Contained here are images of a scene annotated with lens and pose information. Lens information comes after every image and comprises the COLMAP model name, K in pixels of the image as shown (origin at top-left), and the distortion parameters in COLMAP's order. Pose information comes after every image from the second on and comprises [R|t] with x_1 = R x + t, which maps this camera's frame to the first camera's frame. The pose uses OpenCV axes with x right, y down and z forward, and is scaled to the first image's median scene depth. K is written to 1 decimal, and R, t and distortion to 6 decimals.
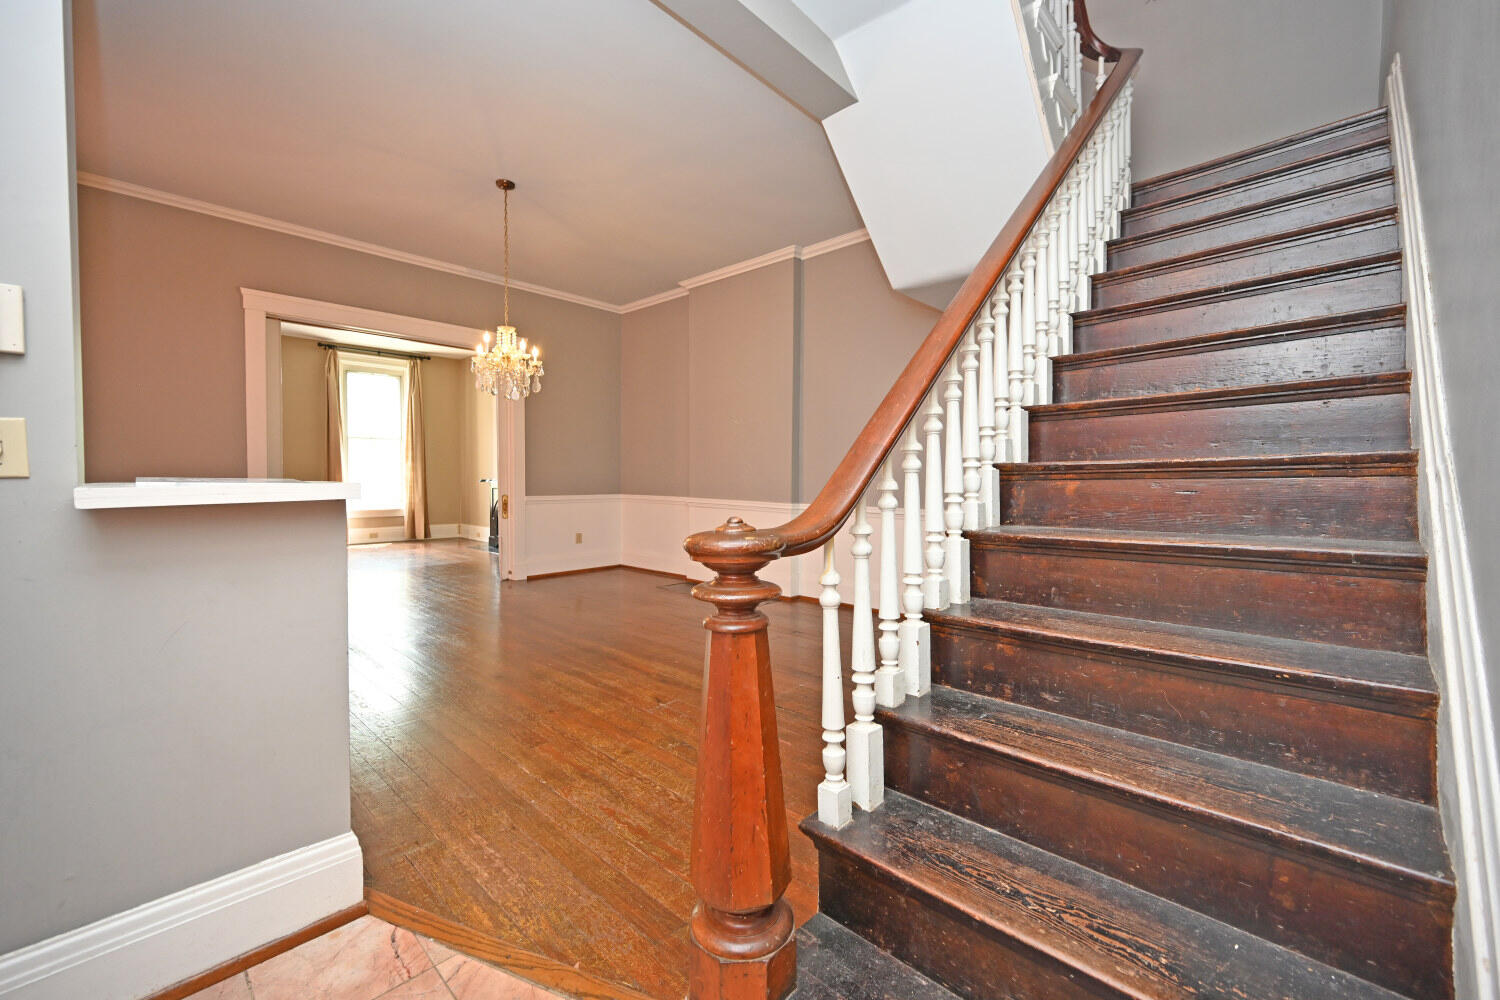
lens RADIAL K [[609.4, 0, 752.8], [0, 609.4, 497.0], [0, 0, 1]] dist [0.000447, 0.000020]
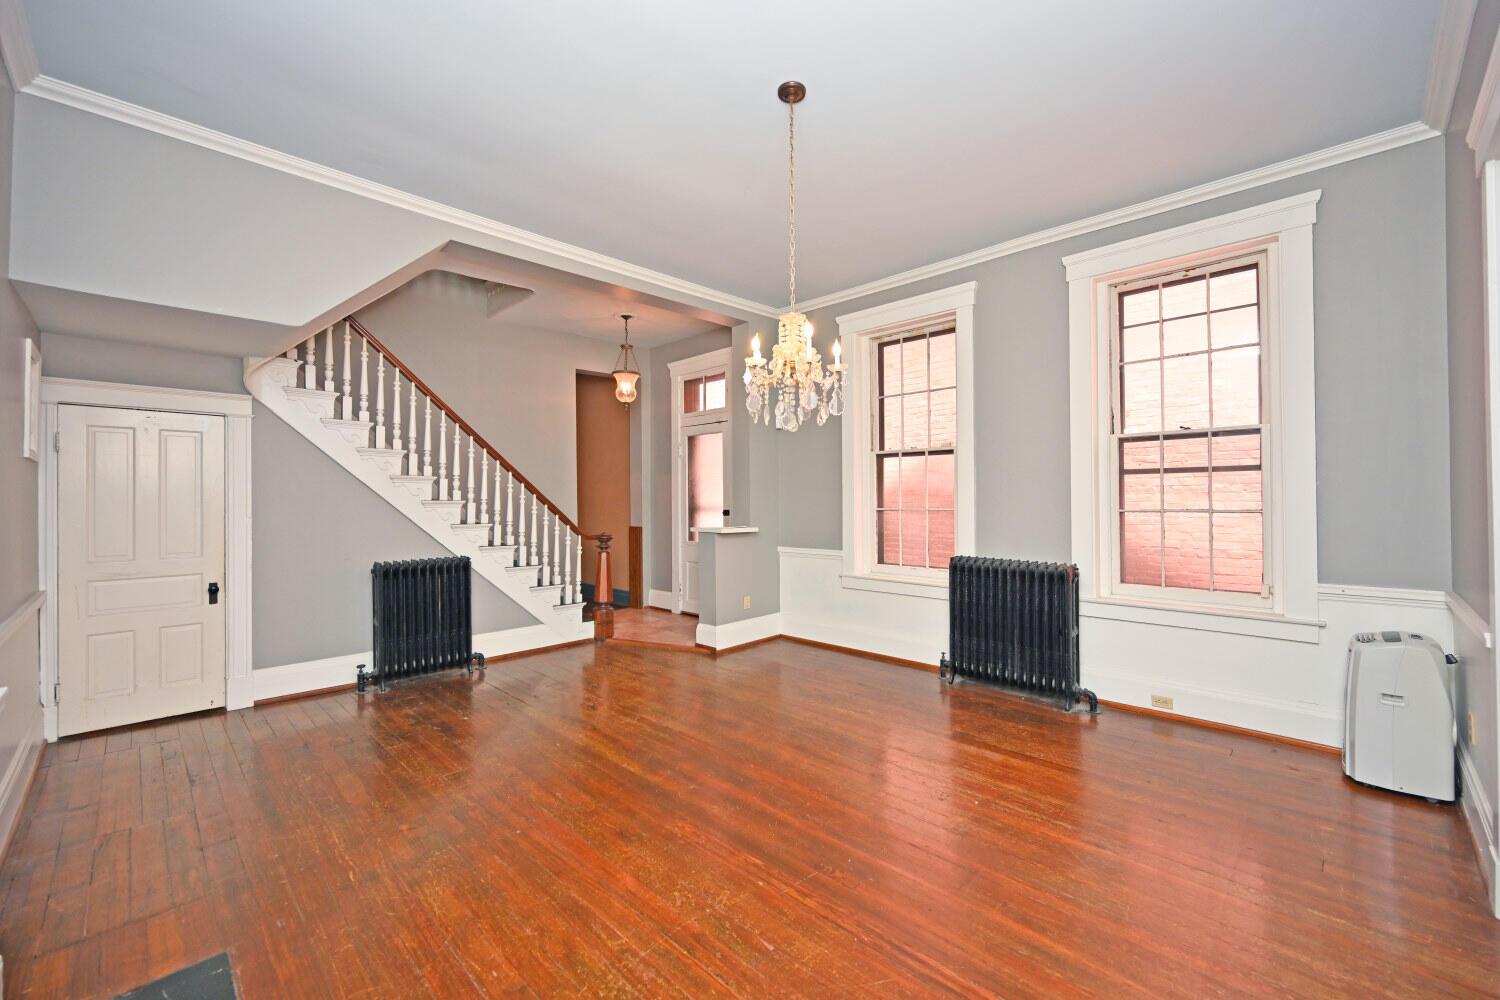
lens RADIAL K [[601.9, 0, 751.5], [0, 601.9, 495.4], [0, 0, 1]] dist [-0.001651, 0.000158]
pose [[-0.999640, 0.002944, 0.026653, -0.378968], [0.003667, 0.999626, 0.027116, -0.112182], [-0.026563, 0.027204, -0.999277, 1.619386]]
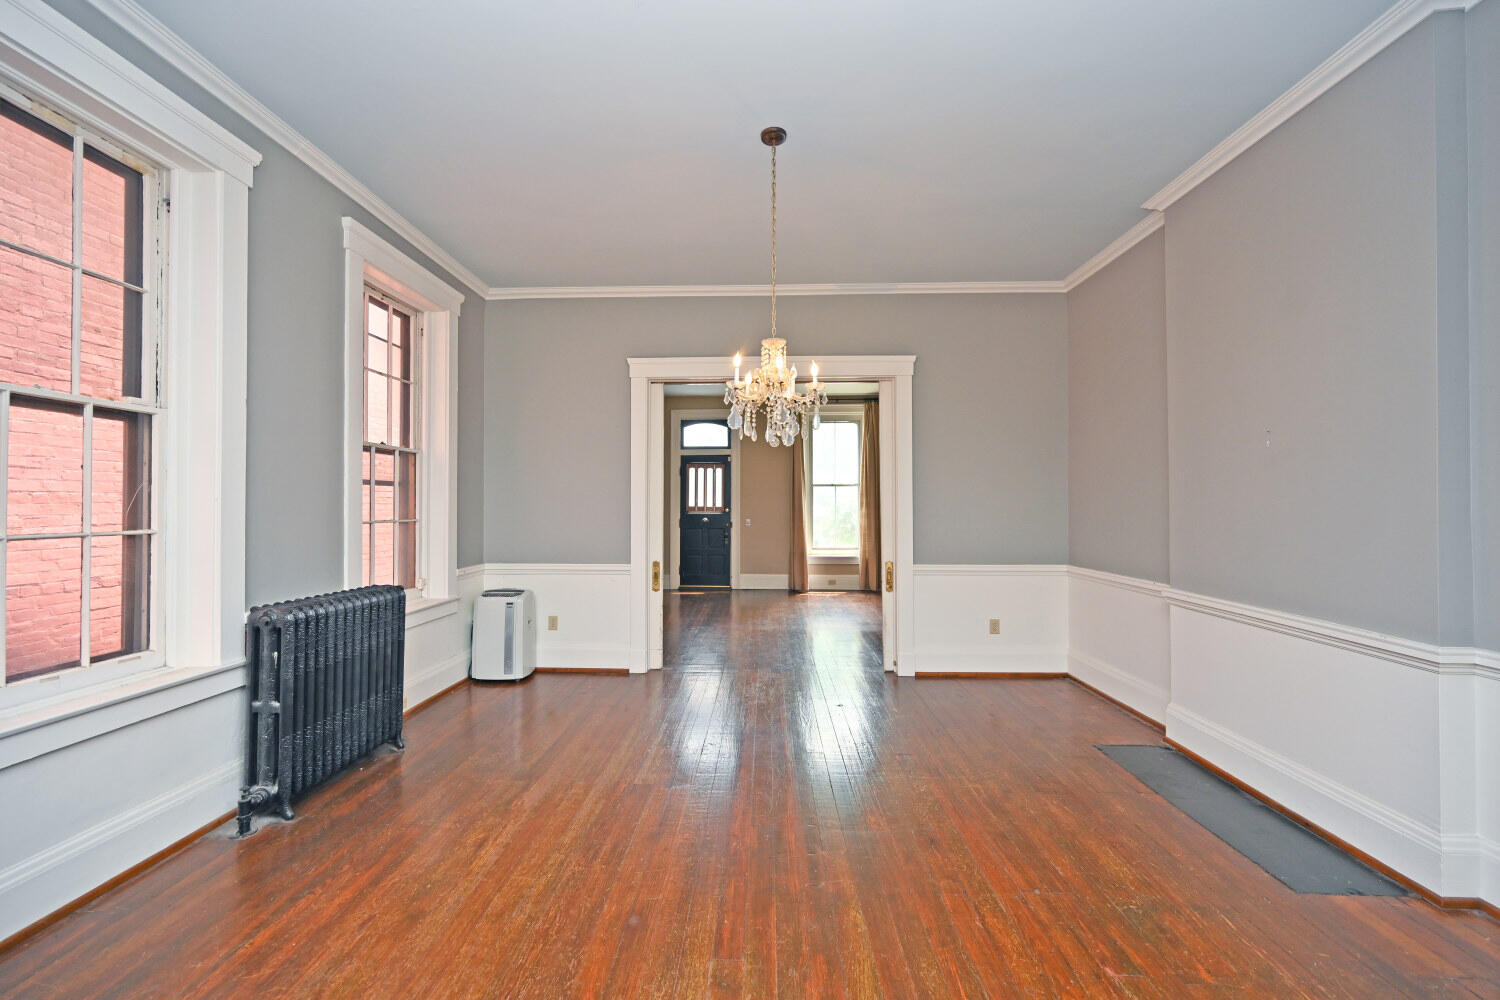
lens RADIAL K [[609.4, 0, 752.8], [0, 609.4, 497.0], [0, 0, 1]] dist [0.000447, 0.000020]
pose [[0.665216, -0.015158, -0.746497, 0.085704], [-0.022334, 0.998943, -0.040186, -0.076339], [0.746317, 0.043405, 0.664174, 0.531923]]
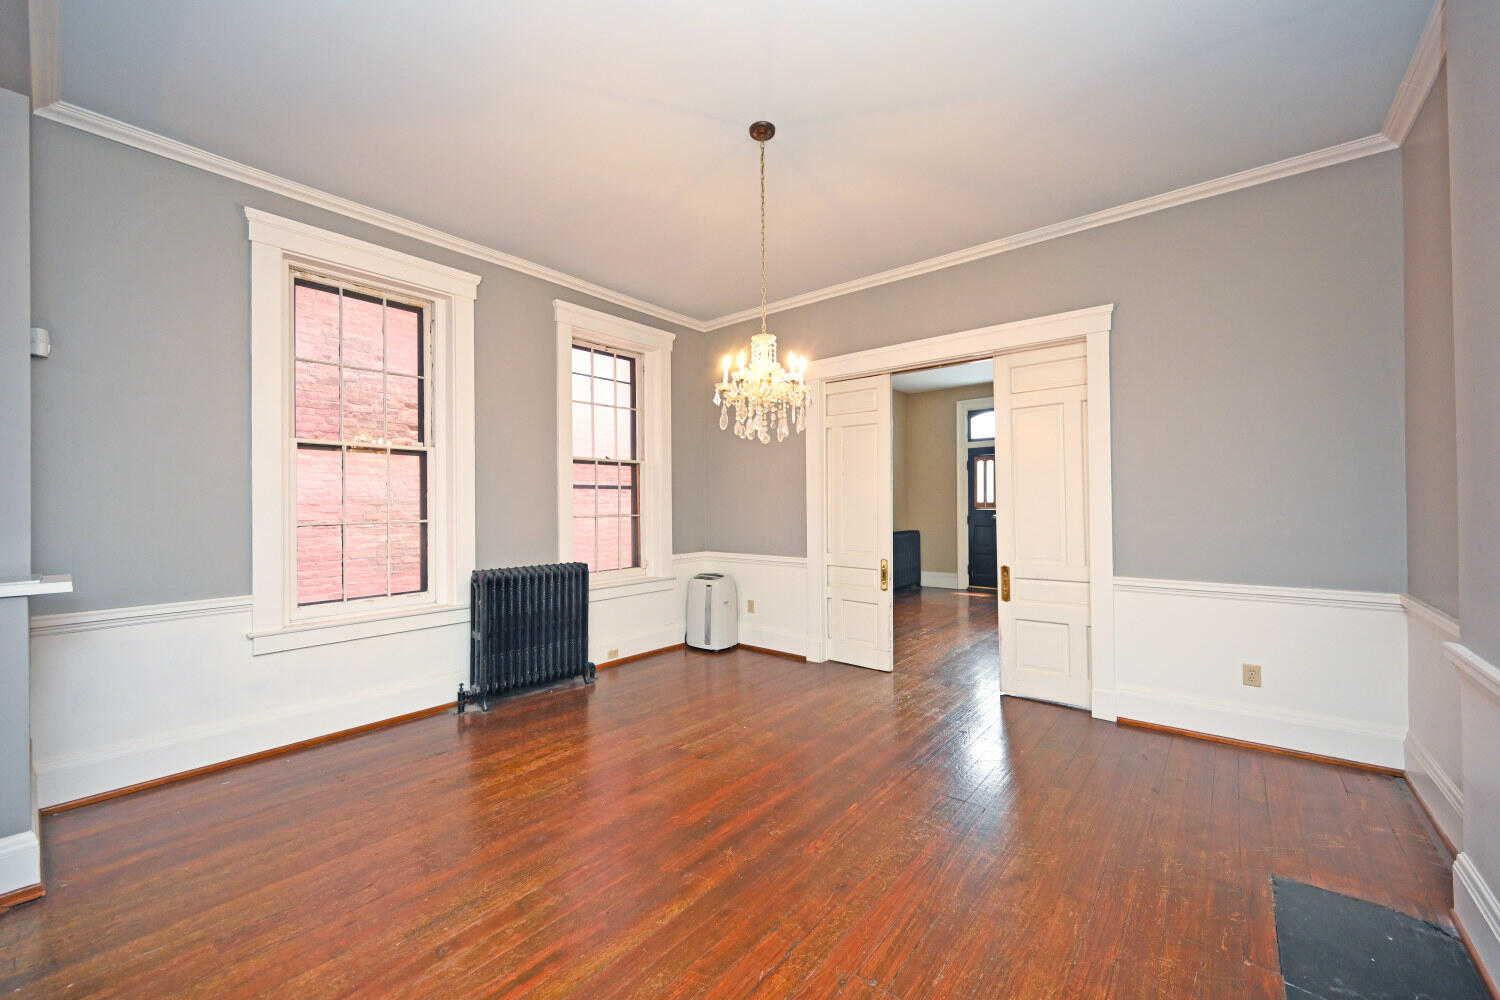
lens RADIAL K [[595.3, 0, 748.9], [0, 595.3, 497.4], [0, 0, 1]] dist [-0.000557, -0.000067]
pose [[0.066265, -0.015614, -0.997680, 0.253968], [-0.025371, 0.999528, -0.017328, -0.088226], [0.997479, 0.026460, 0.065838, 0.940754]]
